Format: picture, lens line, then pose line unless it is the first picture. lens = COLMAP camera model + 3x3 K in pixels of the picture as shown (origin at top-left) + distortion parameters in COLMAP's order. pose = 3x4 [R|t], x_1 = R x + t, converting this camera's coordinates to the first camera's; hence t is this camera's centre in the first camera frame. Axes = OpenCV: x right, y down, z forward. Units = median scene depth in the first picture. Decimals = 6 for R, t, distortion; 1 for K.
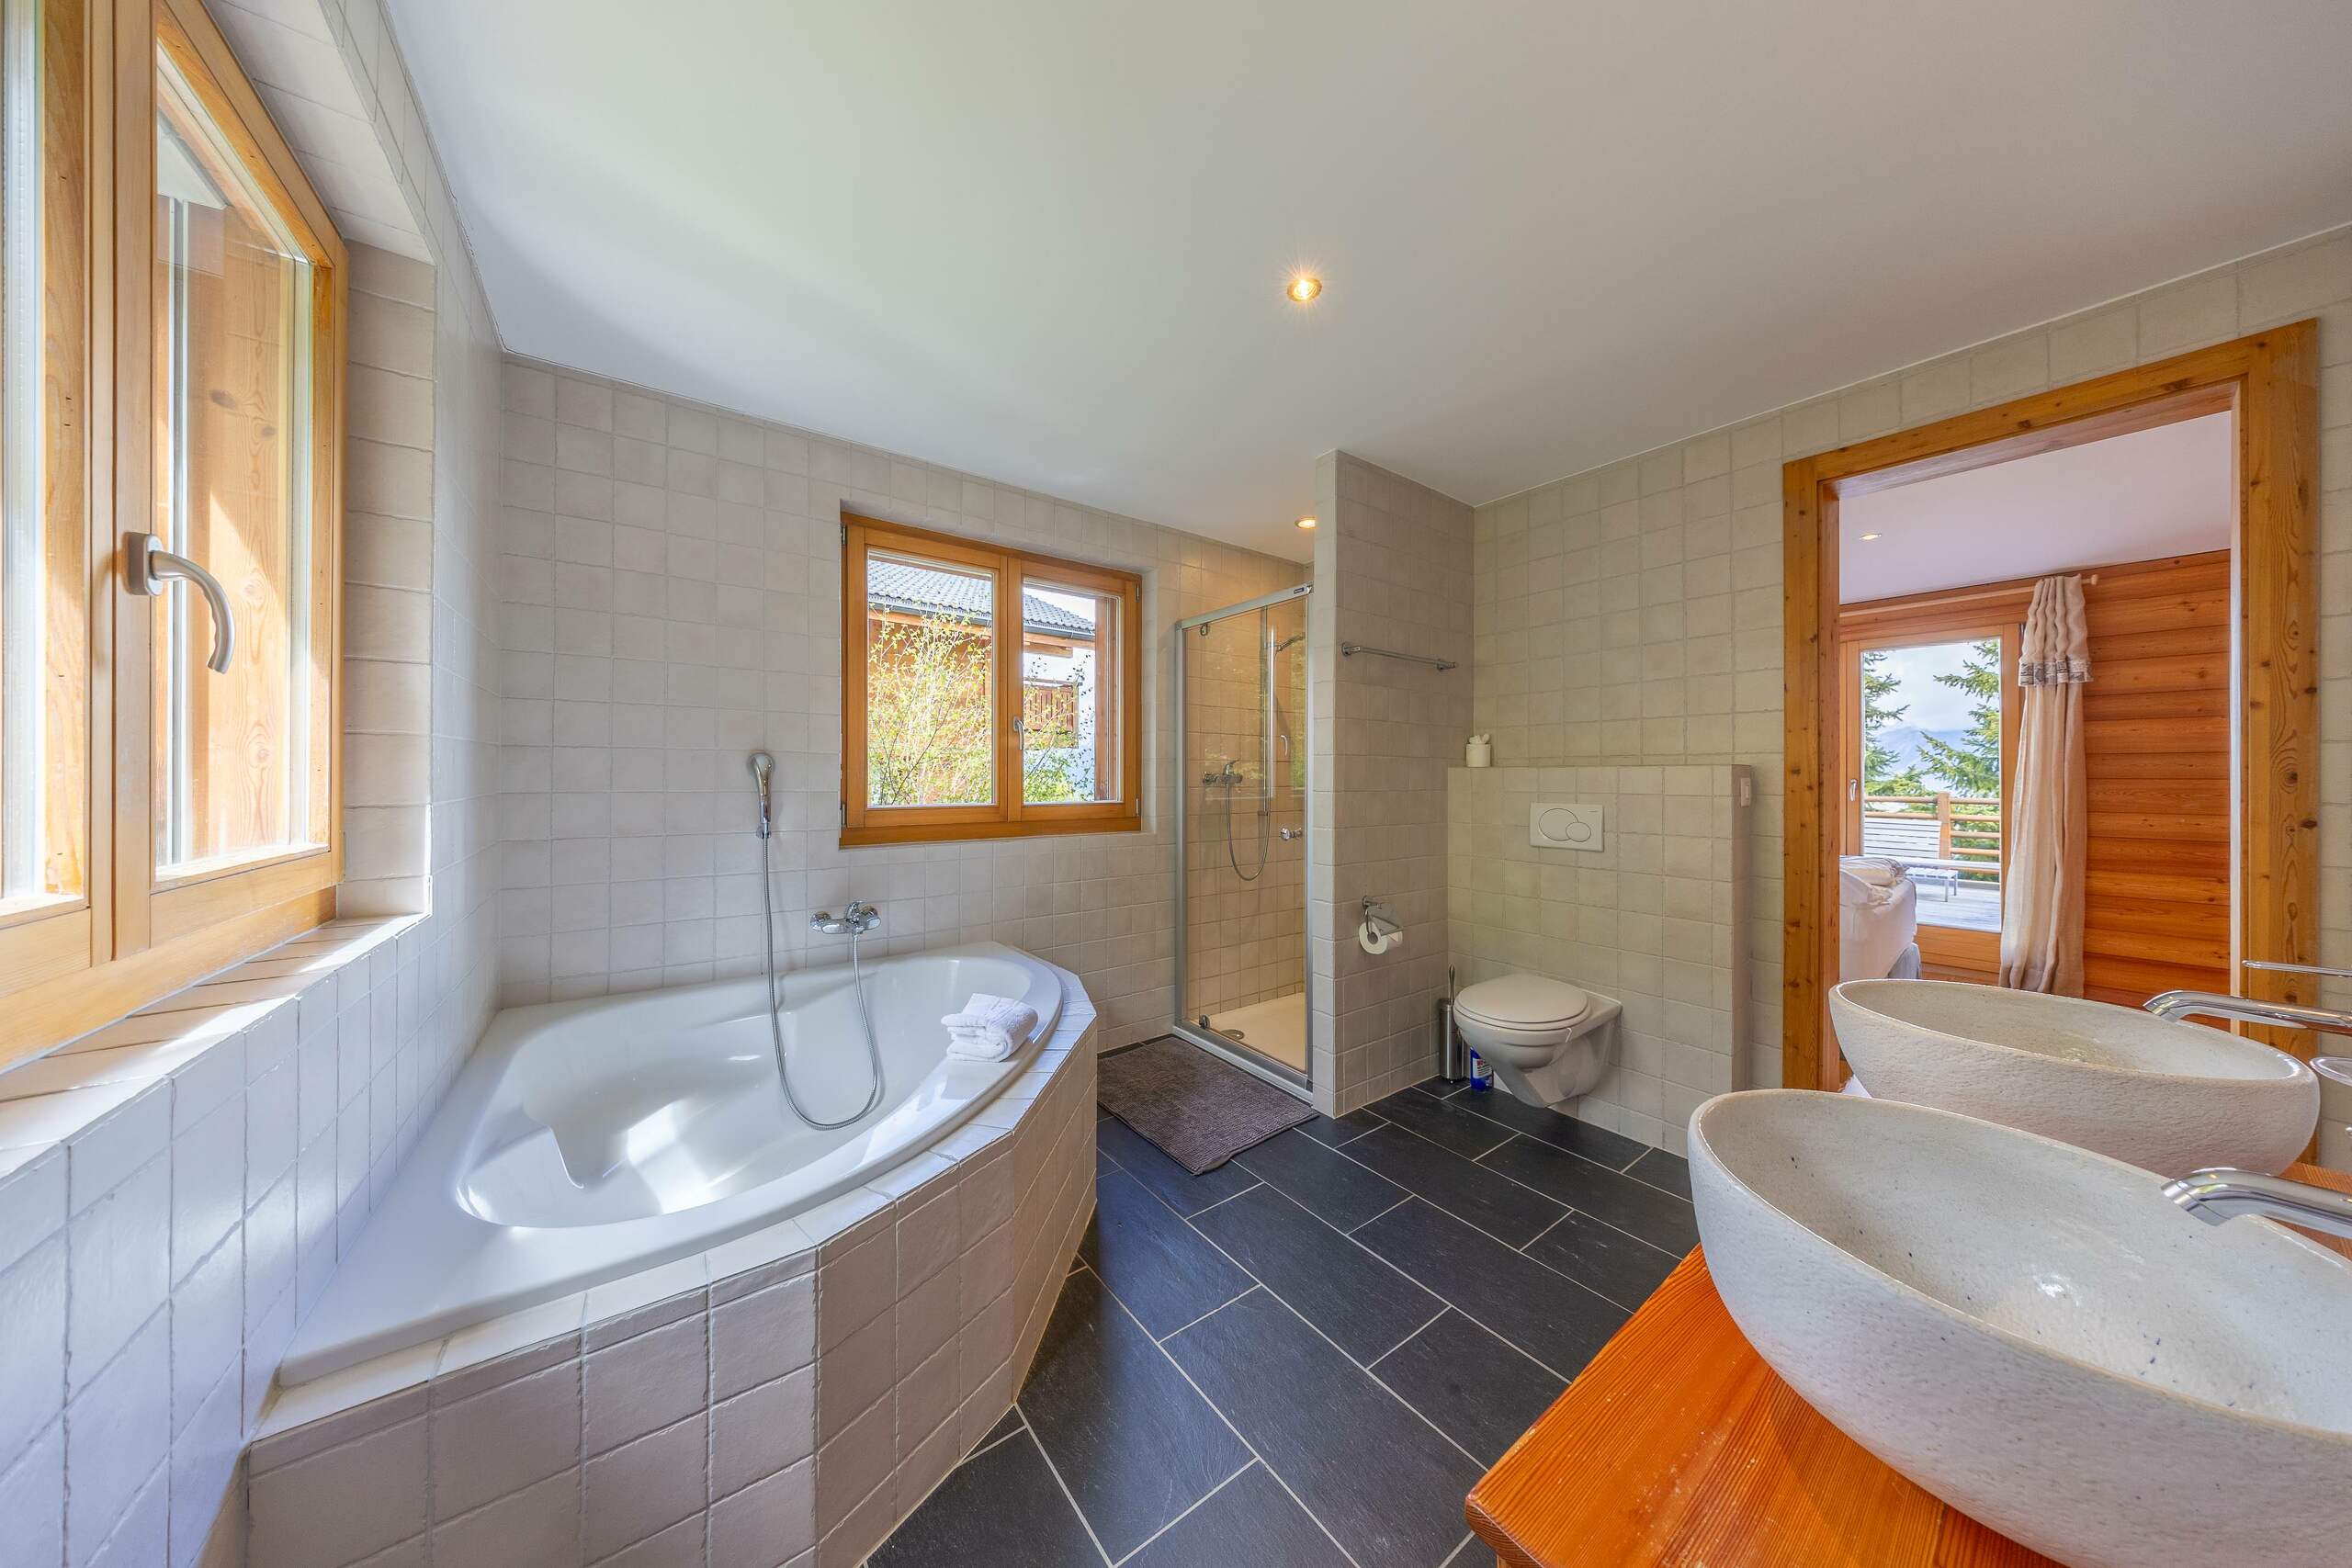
lens RADIAL K [[694.4, 0, 1165.7], [0, 694.4, 780.8], [0, 0, 1]] dist [0.000720, 0.000018]
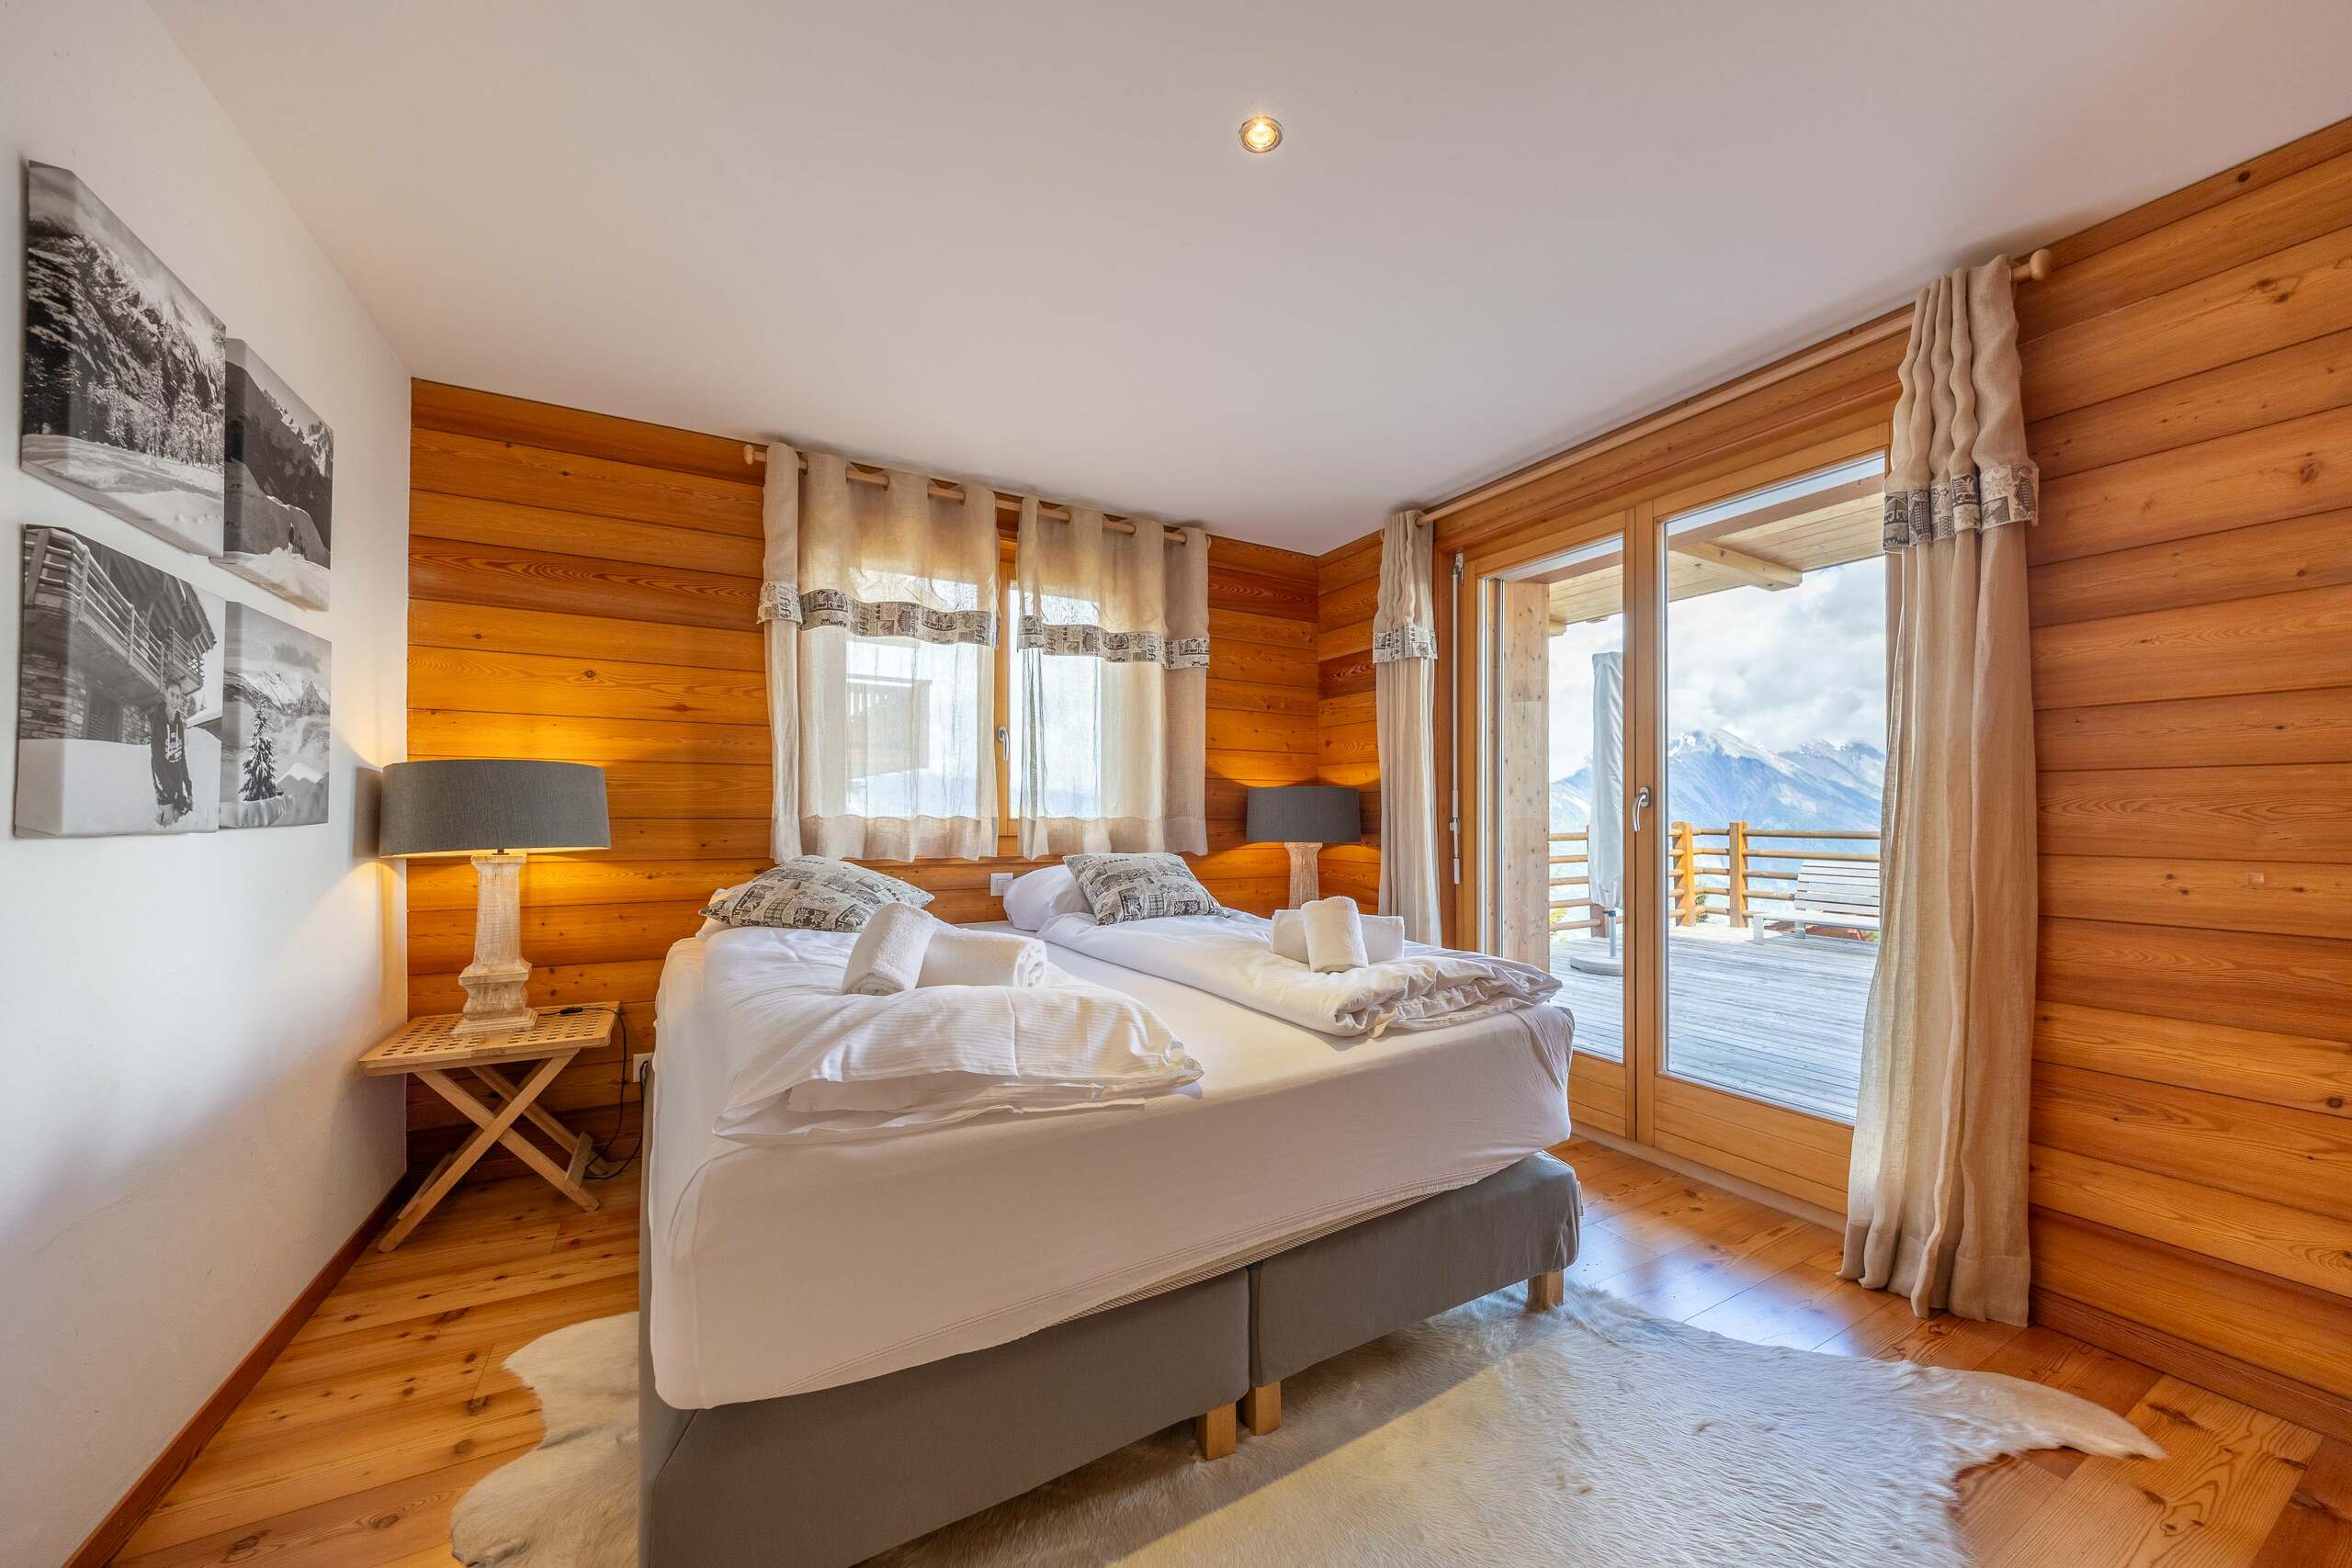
lens RADIAL K [[827.9, 0, 1179.3], [0, 827.9, 807.9], [0, 0, 1]] dist [-0.001916, -0.000102]
pose [[0.993301, 0.001824, -0.115540, 0.899931], [-0.002358, 0.999987, -0.004488, 0.021844], [0.115530, 0.004730, 0.993293, 0.478679]]
